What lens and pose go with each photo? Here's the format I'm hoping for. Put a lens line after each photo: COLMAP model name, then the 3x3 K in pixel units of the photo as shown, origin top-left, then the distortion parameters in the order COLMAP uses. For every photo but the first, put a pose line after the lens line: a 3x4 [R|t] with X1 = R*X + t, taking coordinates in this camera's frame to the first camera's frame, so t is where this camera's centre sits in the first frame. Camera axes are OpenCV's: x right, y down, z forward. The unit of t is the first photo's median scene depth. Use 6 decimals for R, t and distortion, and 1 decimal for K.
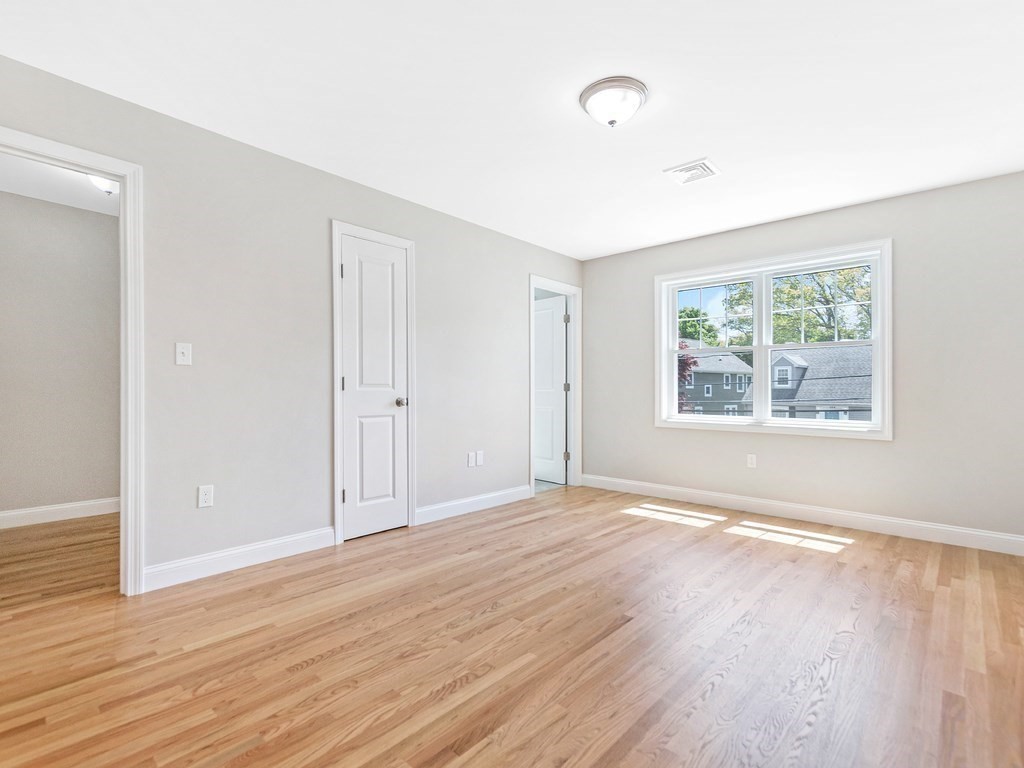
lens RADIAL K [[496.4, 0, 512.2], [0, 496.4, 387.9], [0, 0, 1]] dist [0.013459, 0.000202]
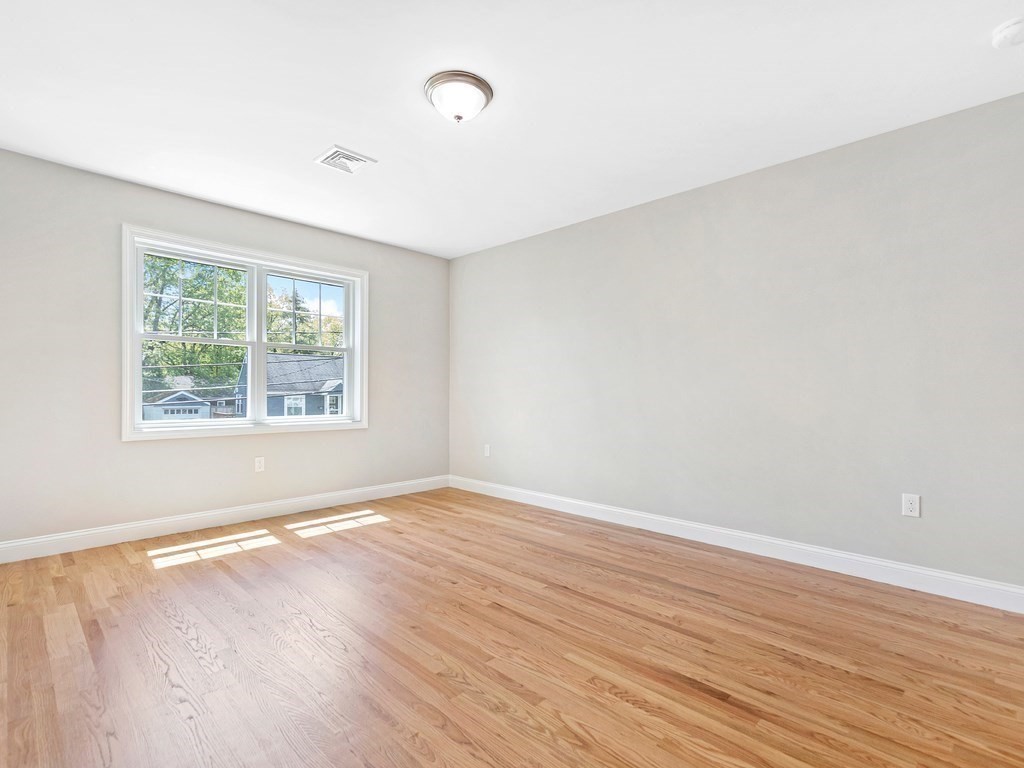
lens RADIAL K [[496.4, 0, 517.4], [0, 496.4, 385.2], [0, 0, 1]] dist [0.013459, 0.000202]
pose [[0.056805, 0.005738, 0.998369, -0.556330], [-0.006125, 0.999967, -0.005399, 0.000429], [-0.998367, -0.005808, 0.056838, 0.601820]]
